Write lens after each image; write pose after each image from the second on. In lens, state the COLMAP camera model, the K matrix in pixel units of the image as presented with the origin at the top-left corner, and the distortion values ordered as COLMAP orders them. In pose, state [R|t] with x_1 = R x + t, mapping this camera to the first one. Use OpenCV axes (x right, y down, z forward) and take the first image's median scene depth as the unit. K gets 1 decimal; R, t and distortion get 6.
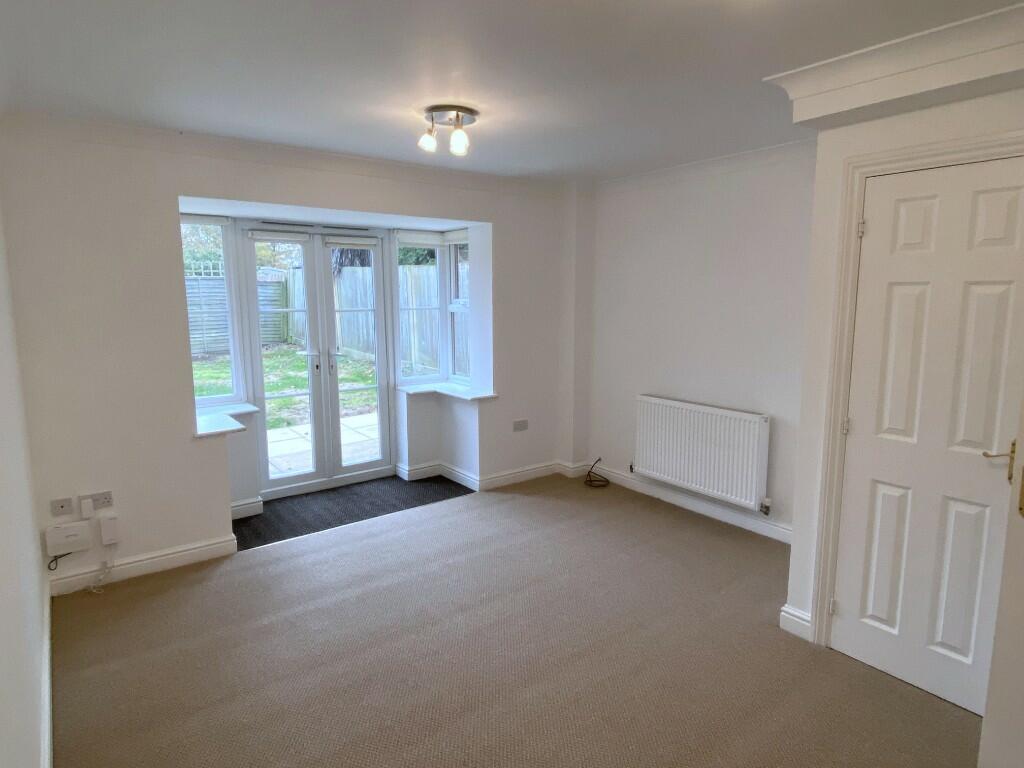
lens RADIAL K [[593.9, 0, 507.1], [0, 593.9, 380.5], [0, 0, 1]] dist [0.007163, -0.002615]
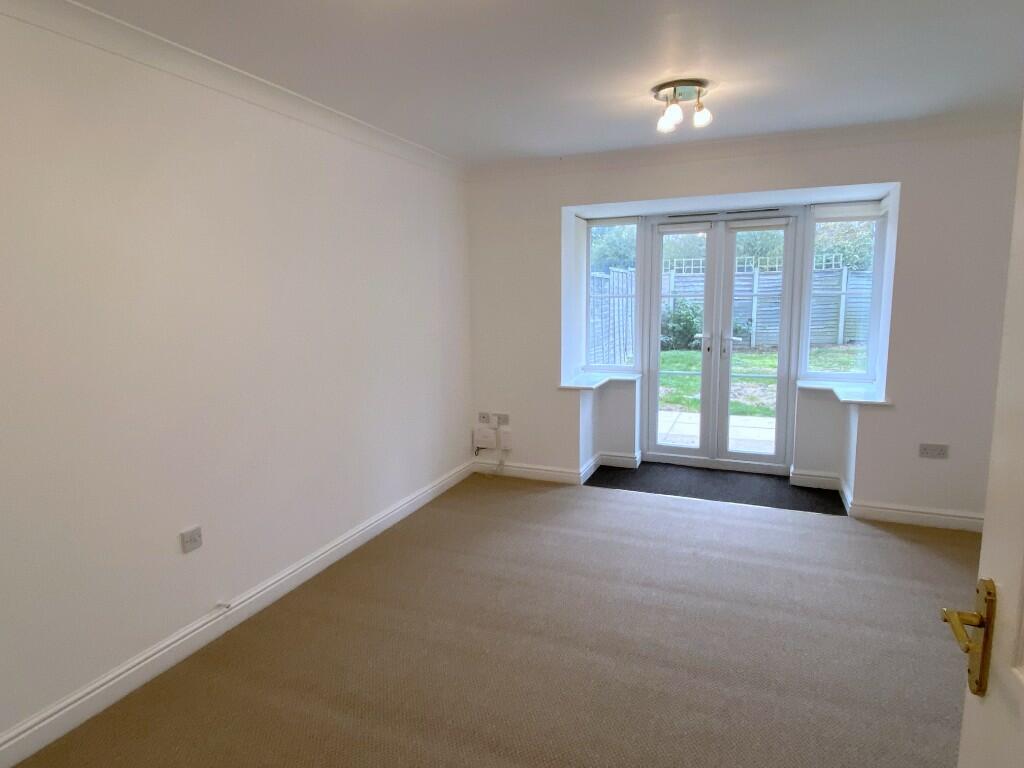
lens RADIAL K [[593.9, 0, 504.2], [0, 593.9, 386.2], [0, 0, 1]] dist [0.007163, -0.002615]
pose [[0.485462, 0.127316, -0.864938, 0.427062], [-0.114525, 0.990075, 0.081456, -0.003031], [0.866724, 0.059513, 0.495225, 0.178736]]
